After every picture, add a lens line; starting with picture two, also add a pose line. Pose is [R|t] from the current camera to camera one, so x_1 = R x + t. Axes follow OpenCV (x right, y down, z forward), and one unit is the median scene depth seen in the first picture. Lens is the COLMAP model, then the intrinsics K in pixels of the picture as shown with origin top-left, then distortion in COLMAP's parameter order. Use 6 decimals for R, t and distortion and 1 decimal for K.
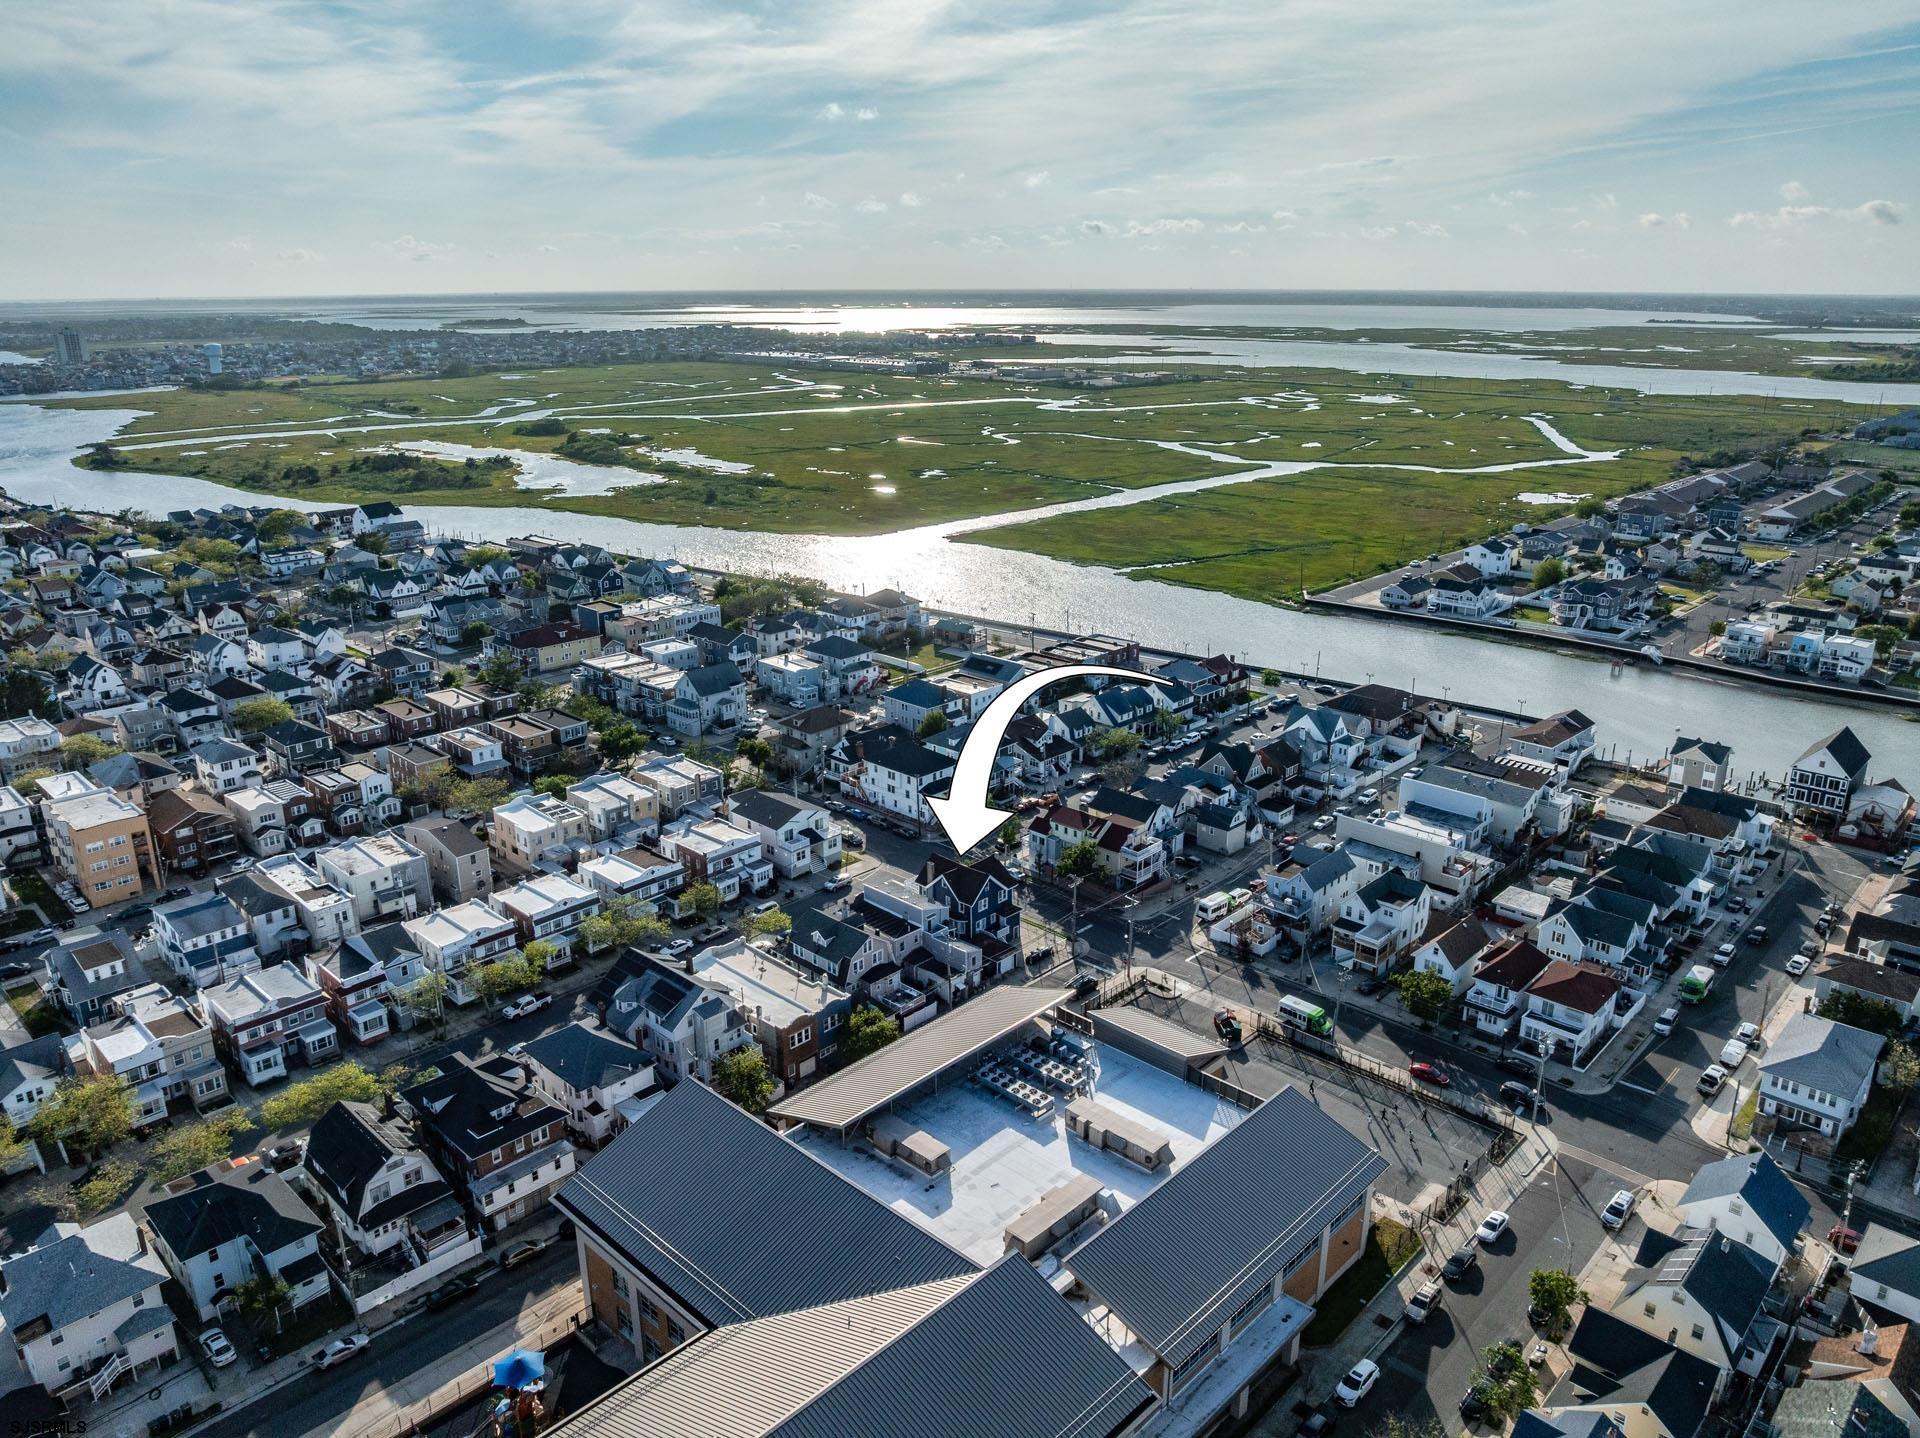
lens RADIAL K [[1351.5, 0, 964.7], [0, 1351.5, 726.1], [0, 0, 1]] dist [-0.043623, 0.010660]
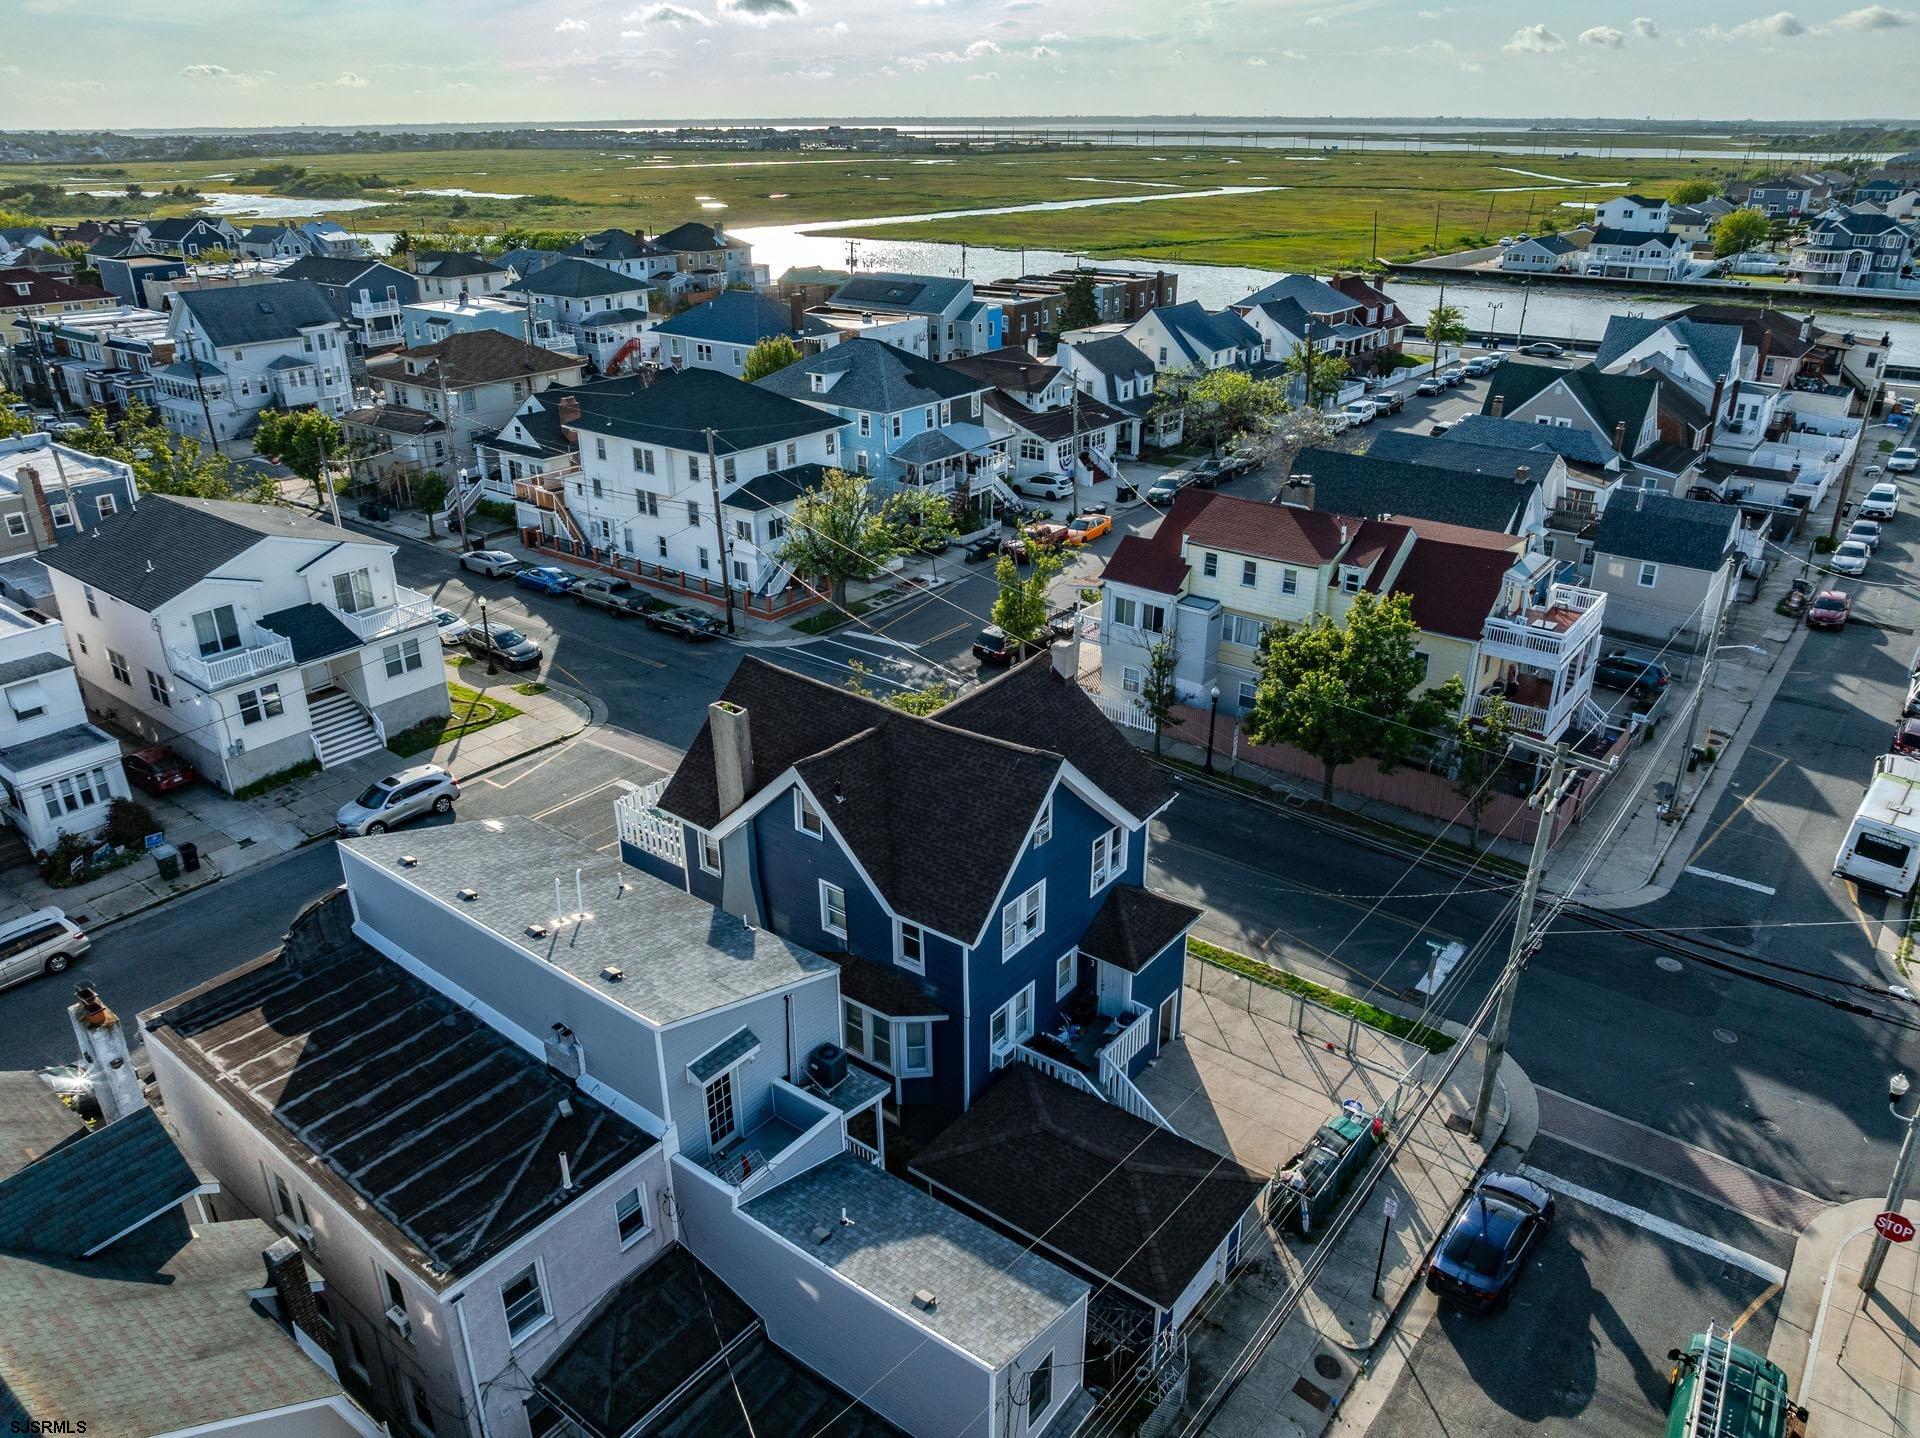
lens RADIAL K [[1351.5, 0, 965.0], [0, 1351.5, 710.0], [0, 0, 1]] dist [-0.043623, 0.010660]
pose [[0.994783, -0.042044, 0.092943, -0.007771], [0.032751, 0.994514, 0.099341, 0.064022], [-0.096610, -0.095779, 0.990703, 0.617605]]
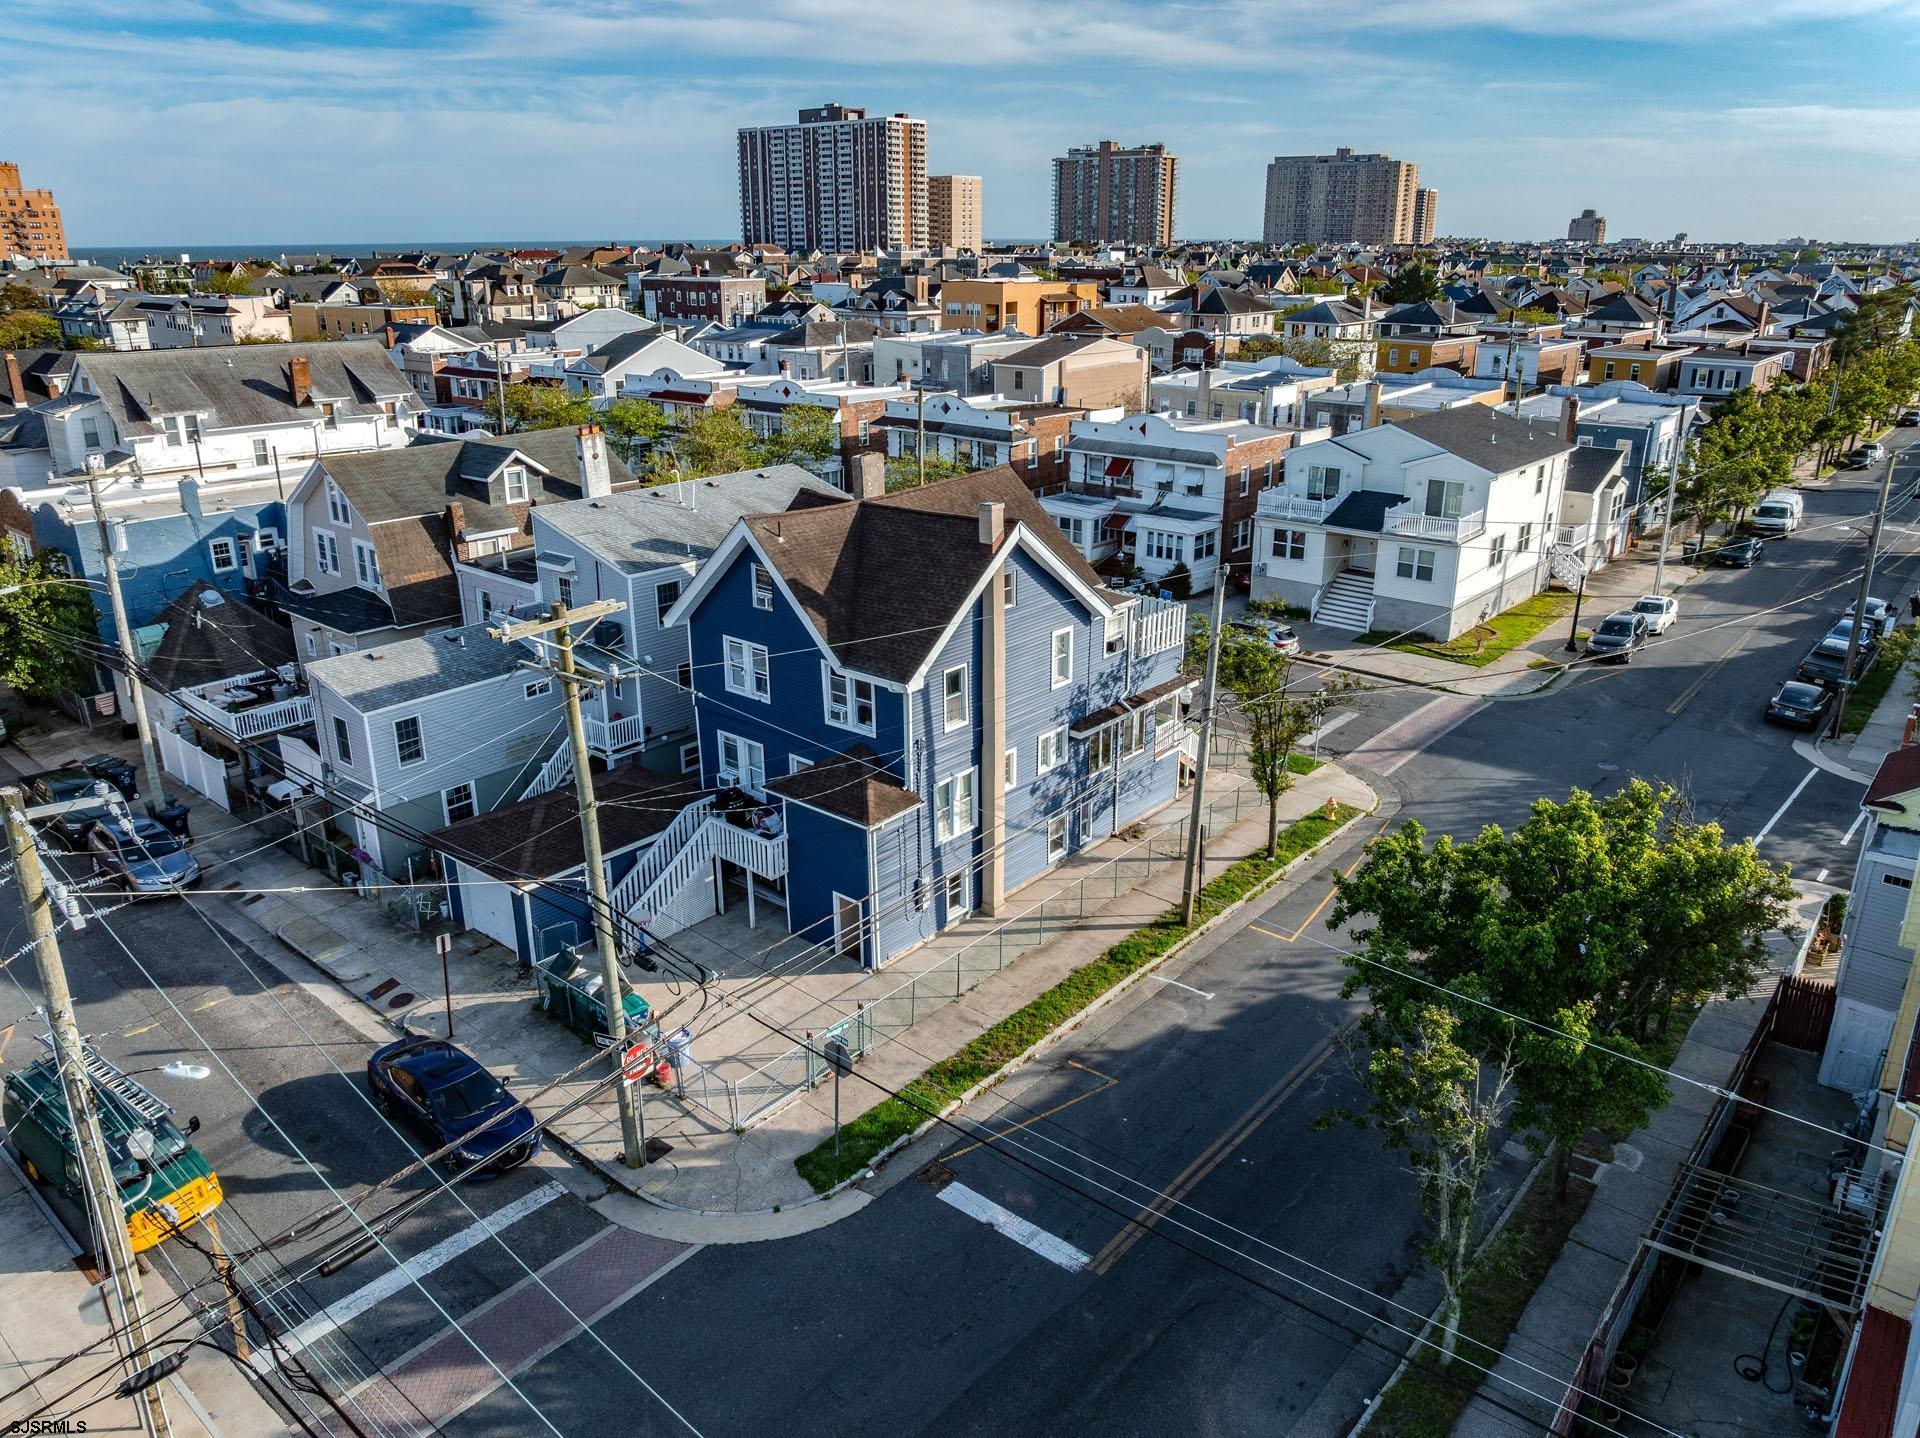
lens RADIAL K [[1351.5, 0, 960.4], [0, 1351.5, 716.0], [0, 0, 1]] dist [-0.043623, 0.010660]
pose [[0.059343, 0.338567, -0.939069, 0.155327], [-0.310768, 0.900245, 0.304931, 0.050621], [0.948631, 0.273737, 0.158639, 0.752600]]
